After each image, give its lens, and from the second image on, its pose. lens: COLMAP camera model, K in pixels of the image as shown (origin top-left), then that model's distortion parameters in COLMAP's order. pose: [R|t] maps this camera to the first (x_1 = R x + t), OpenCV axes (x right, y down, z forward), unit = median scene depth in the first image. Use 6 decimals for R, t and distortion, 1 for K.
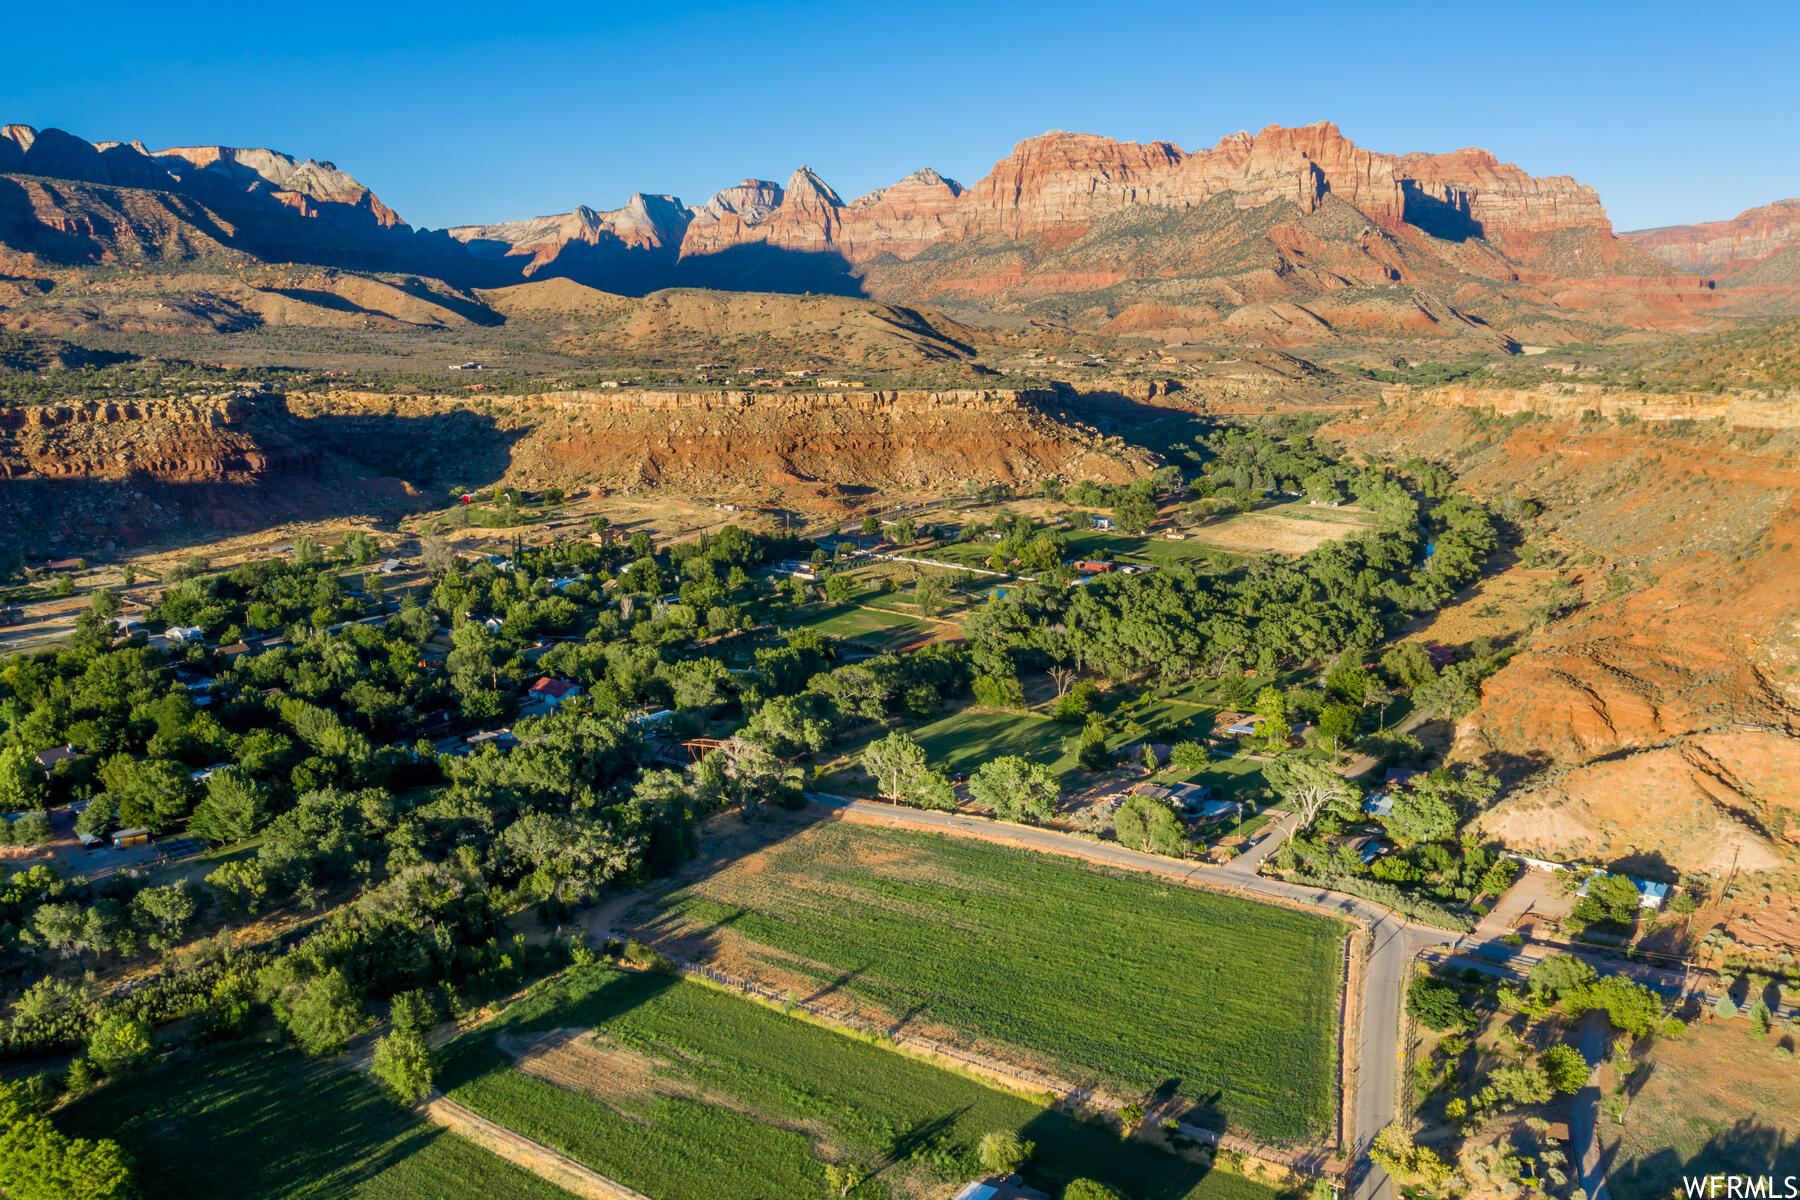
lens RADIAL K [[1424.4, 0, 899.2], [0, 1424.4, 593.7], [0, 0, 1]] dist [-0.011876, 0.004833]
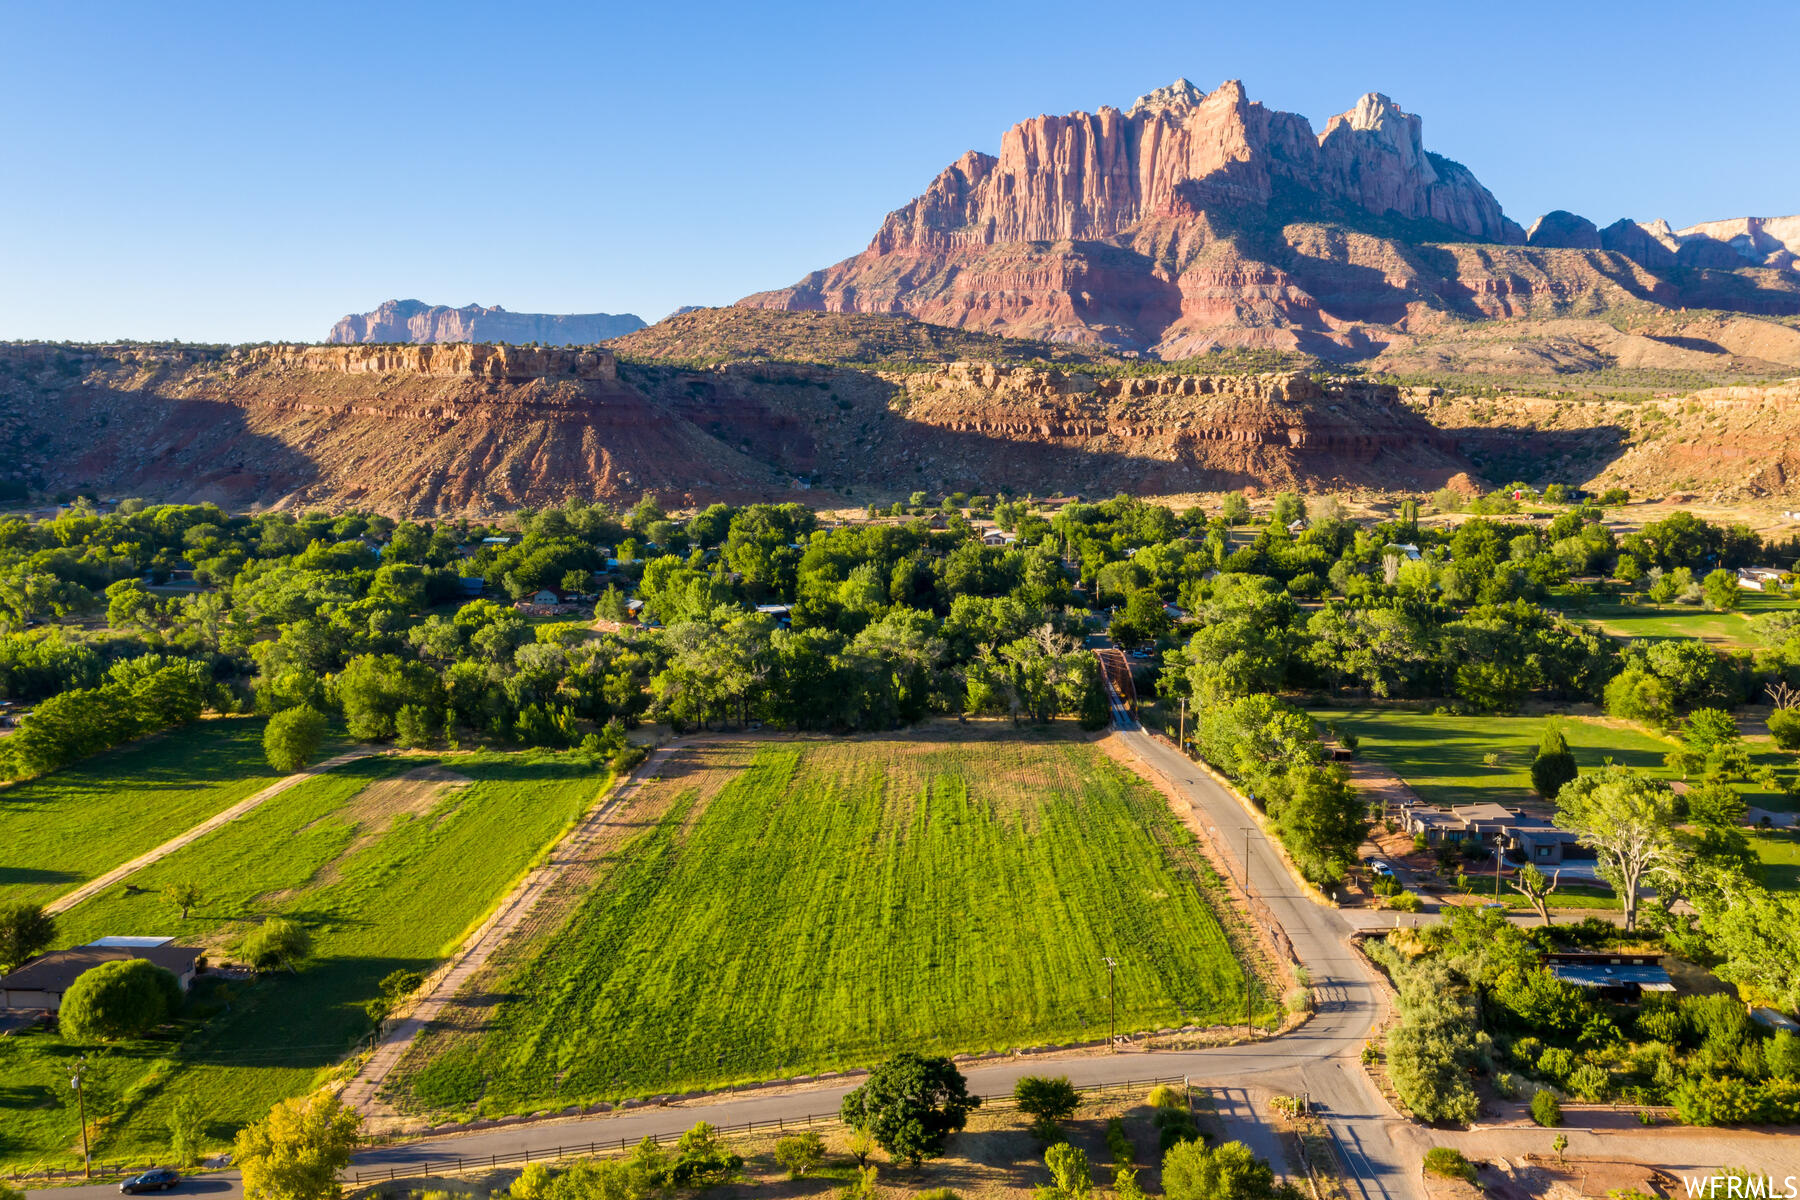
lens RADIAL K [[1424.4, 0, 896.2], [0, 1424.4, 609.7], [0, 0, 1]] dist [-0.011876, 0.004833]
pose [[0.549409, 0.122323, -0.826551, 0.192196], [-0.164422, 0.985711, 0.036587, 0.029765], [0.819216, 0.115802, 0.561672, 0.184572]]
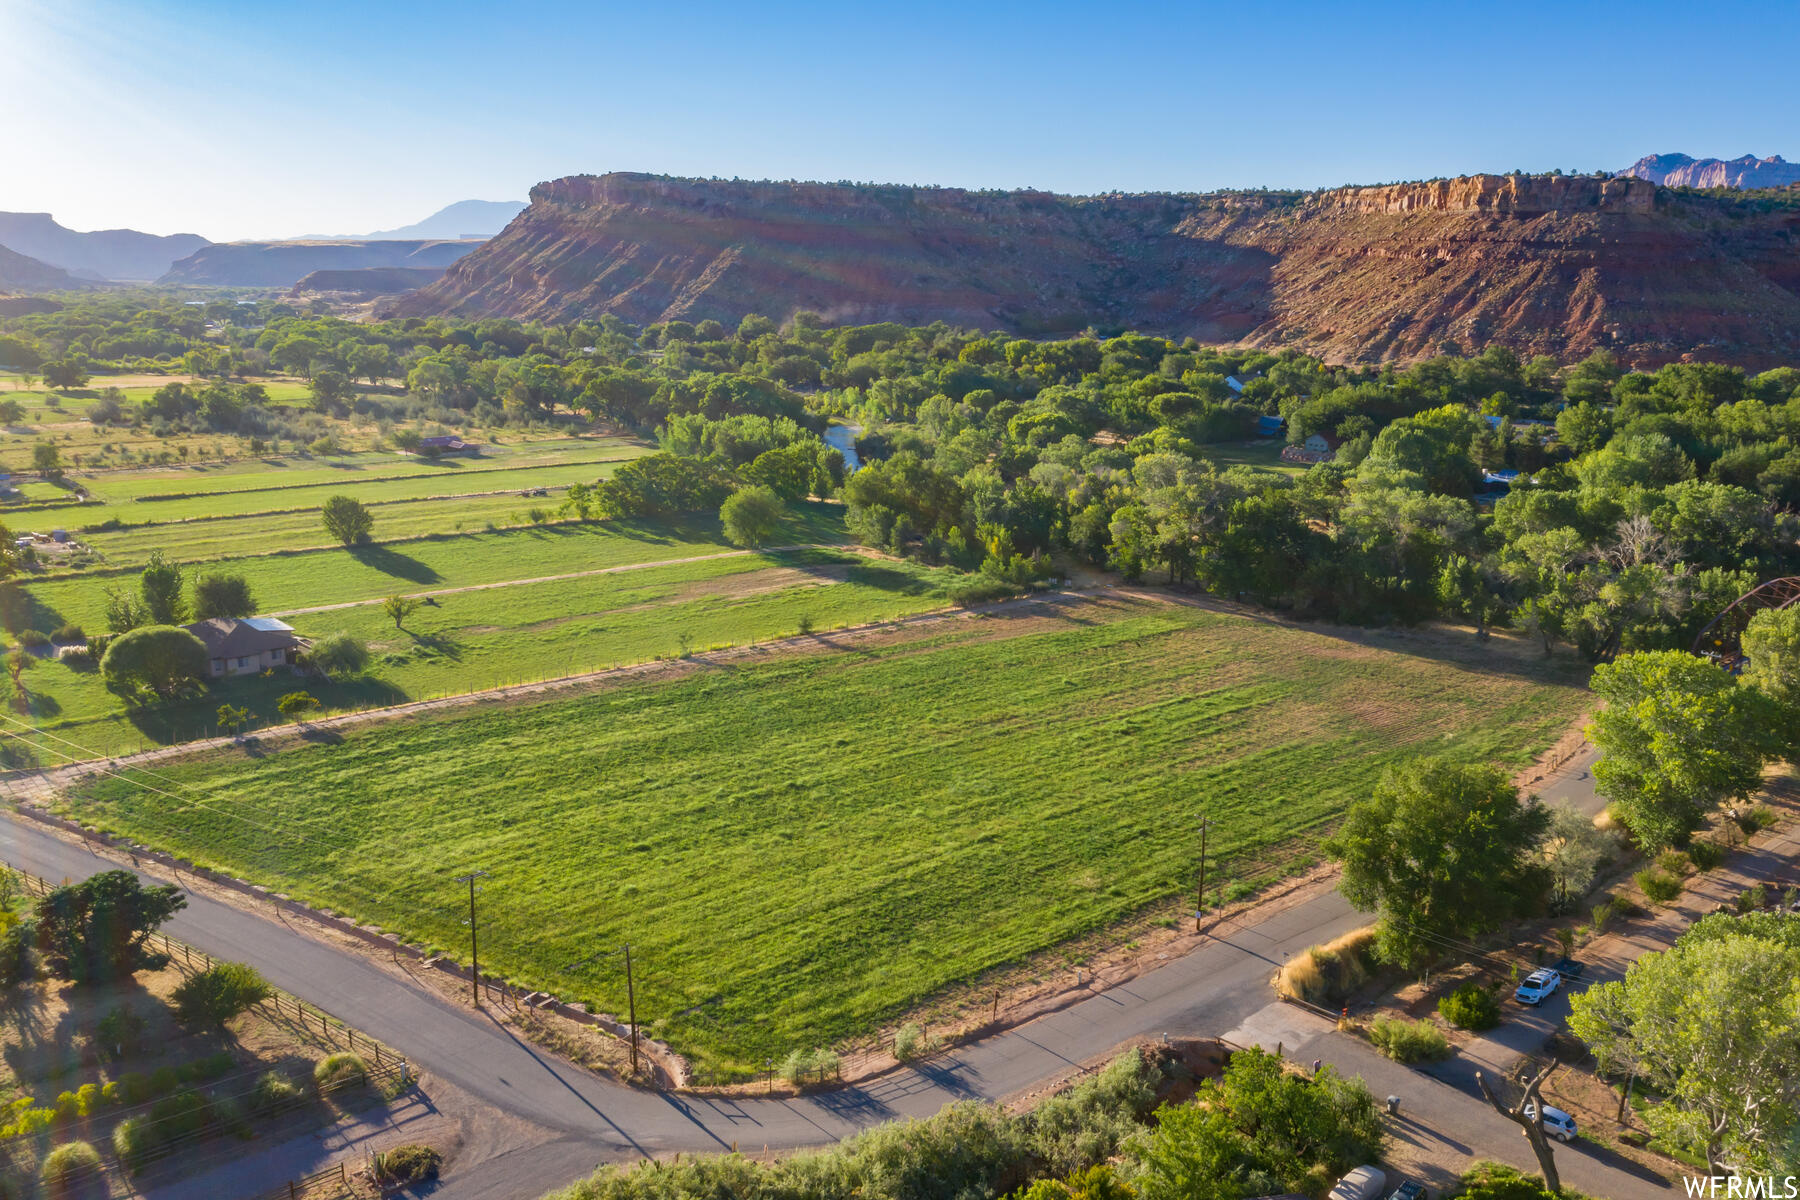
lens RADIAL K [[1424.4, 0, 891.3], [0, 1424.4, 597.7], [0, 0, 1]] dist [-0.011876, 0.004833]
pose [[-0.237462, 0.221875, -0.945718, 0.172256], [-0.197860, 0.942108, 0.270709, 0.016373], [0.951033, 0.251403, -0.179815, 0.323296]]
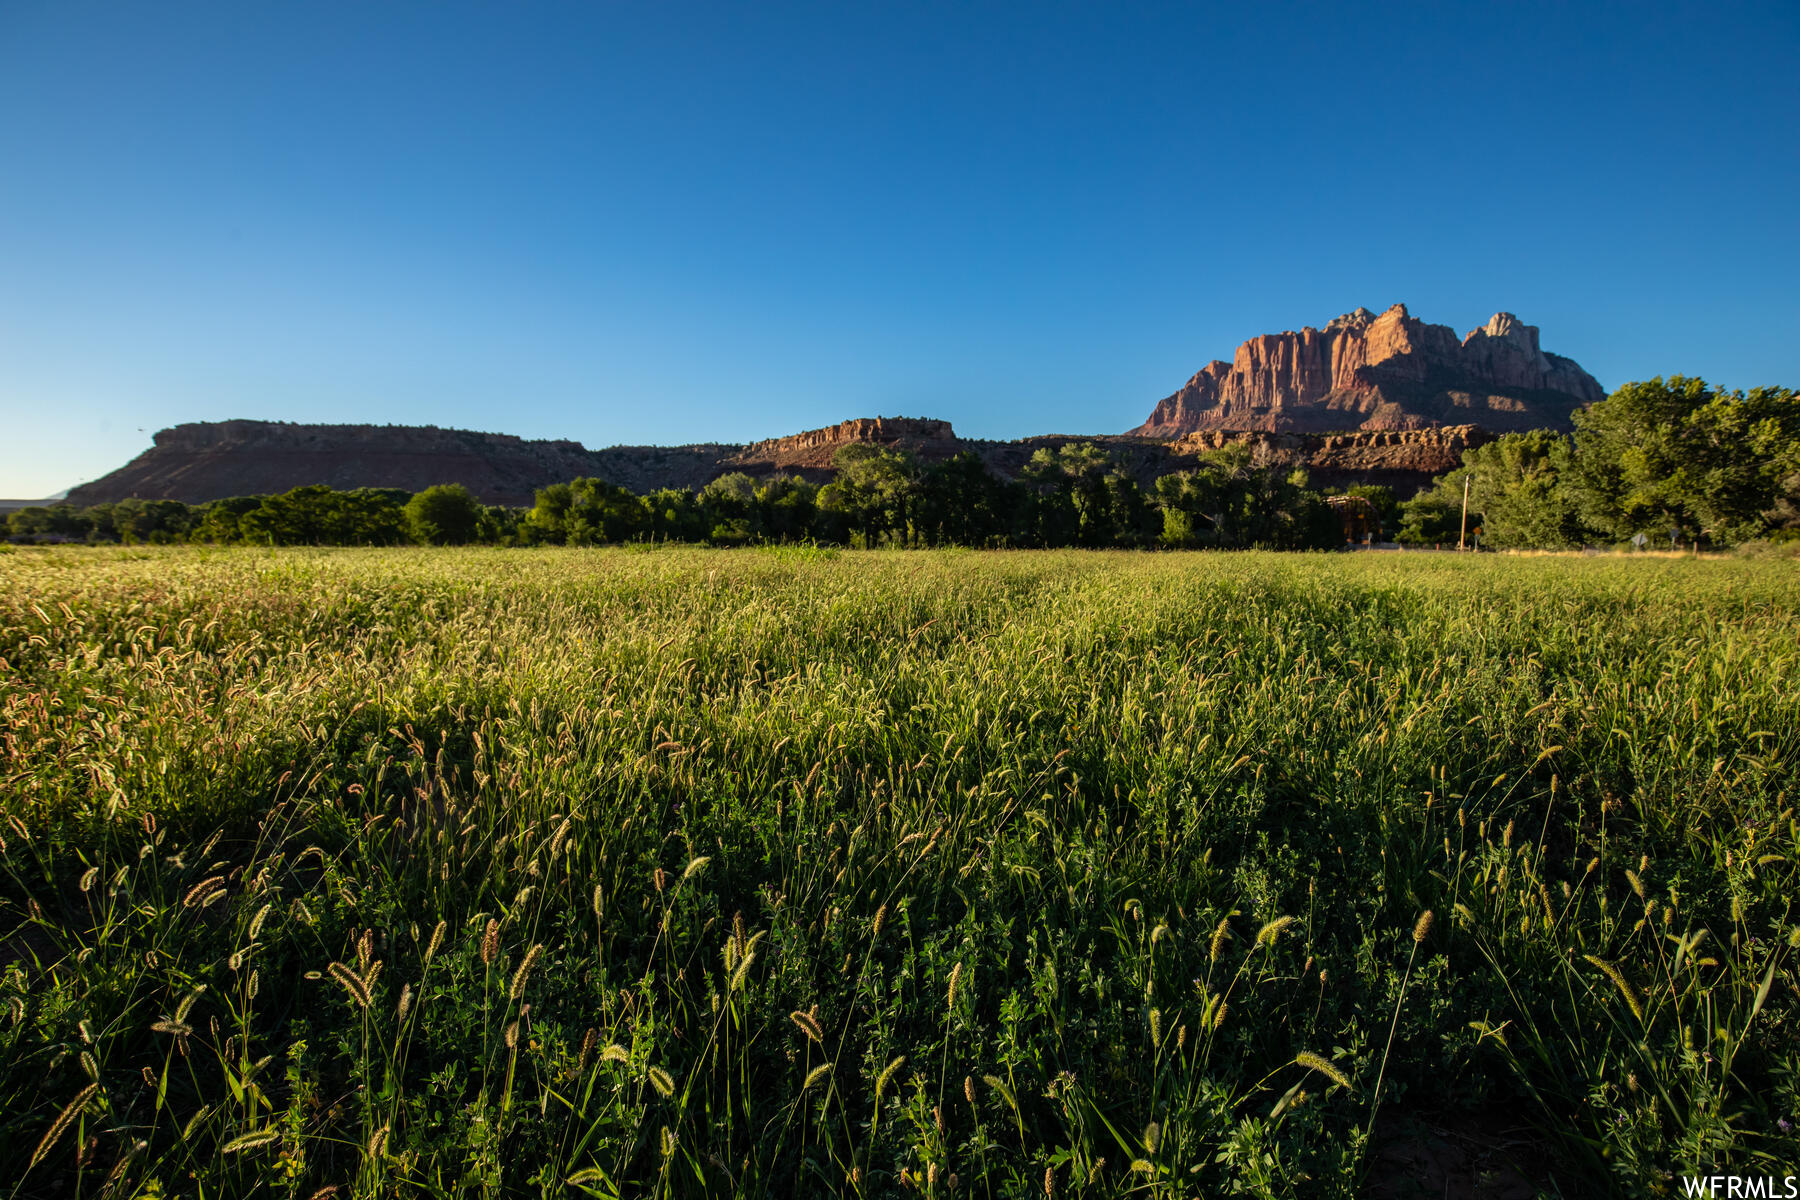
lens RADIAL K [[818.5, 0, 899.0], [0, 818.5, 609.0], [0, 0, 1]] dist [-0.039345, 0.005878]
pose [[0.264787, 0.098223, -0.959291, 0.083502], [-0.194705, 0.979756, 0.046576, 0.074920], [0.944446, 0.174446, 0.278551, 0.285919]]
